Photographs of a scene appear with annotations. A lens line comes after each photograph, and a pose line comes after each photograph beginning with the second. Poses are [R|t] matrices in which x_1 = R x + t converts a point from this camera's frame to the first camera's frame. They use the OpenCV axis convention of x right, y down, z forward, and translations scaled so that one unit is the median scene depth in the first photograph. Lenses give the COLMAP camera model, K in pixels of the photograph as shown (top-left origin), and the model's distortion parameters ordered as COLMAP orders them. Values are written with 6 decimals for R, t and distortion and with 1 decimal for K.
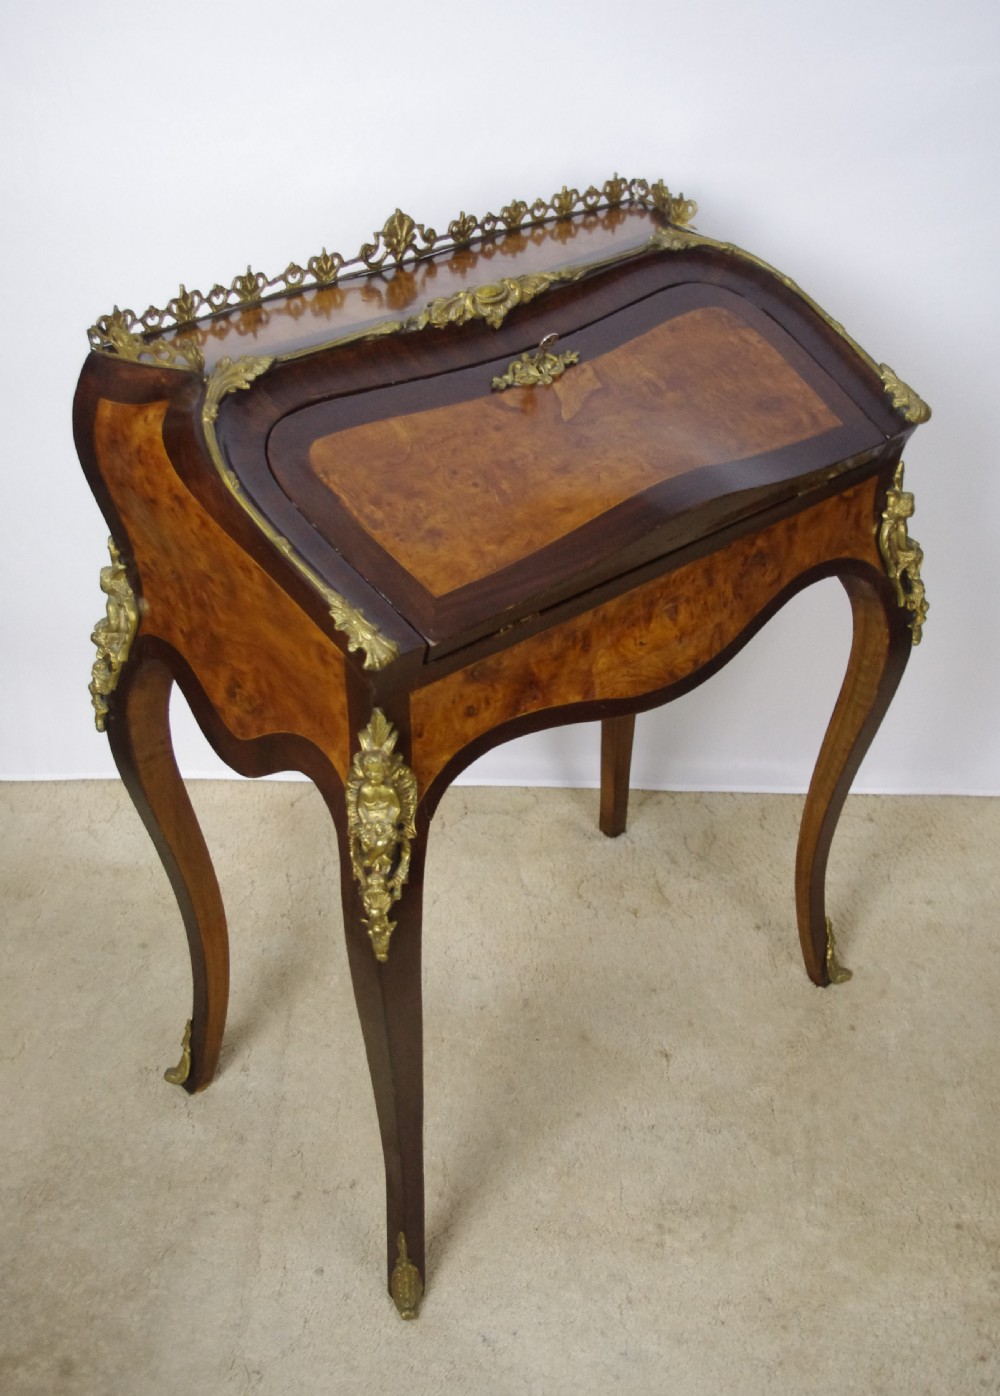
lens RADIAL K [[1679.7, 0, 516.9], [0, 1679.7, 696.6], [0, 0, 1]] dist [-0.031457, -0.016165]
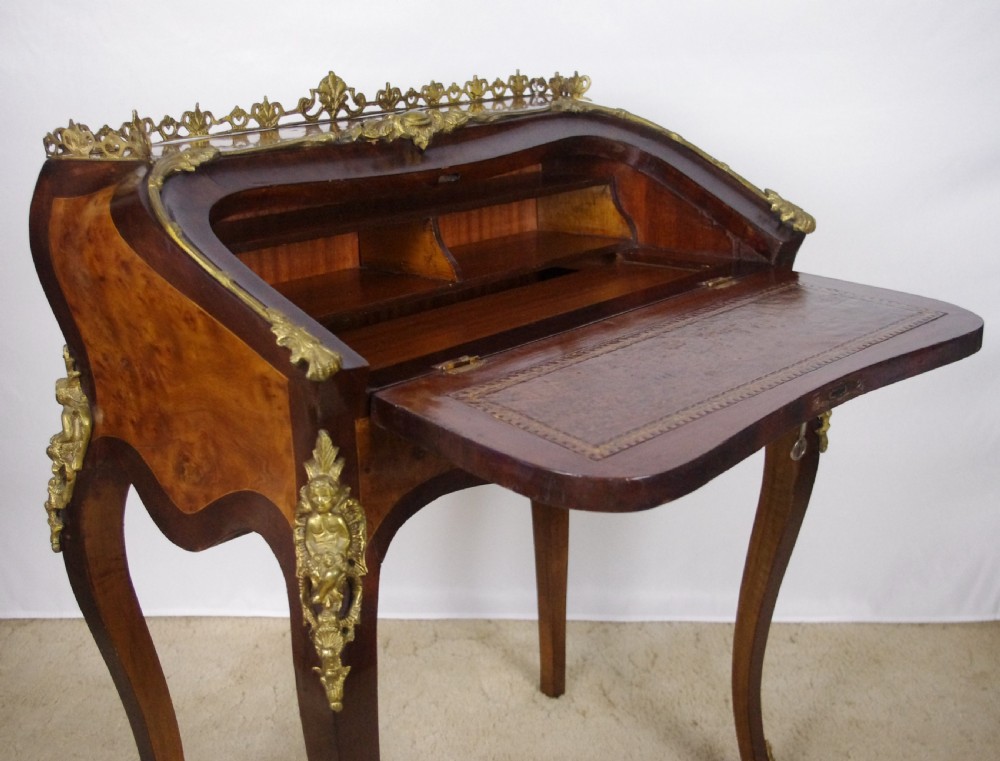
lens RADIAL K [[1304.8, 0, 487.6], [0, 1304.8, 382.1], [0, 0, 1]] dist [-0.024536, 0.026030]
pose [[0.997630, -0.053630, 0.043096, -0.015369], [0.063216, 0.961738, -0.266577, 0.162908], [-0.027150, 0.268670, 0.962850, 0.216266]]
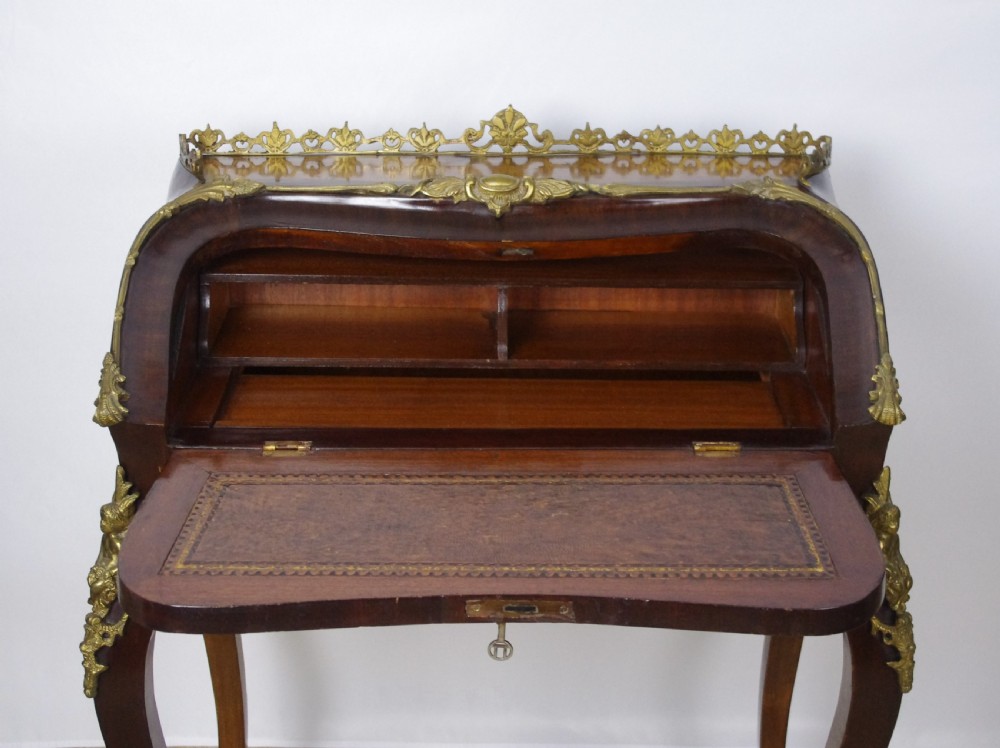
lens RADIAL K [[1828.5, 0, 530.4], [0, 1828.5, 335.7], [0, 0, 1]] dist [-0.013567, -0.018799]
pose [[0.743821, 0.233157, -0.626393, 0.756488], [-0.362597, 0.928050, -0.085132, -0.060818], [0.561474, 0.290451, 0.774845, 0.144613]]
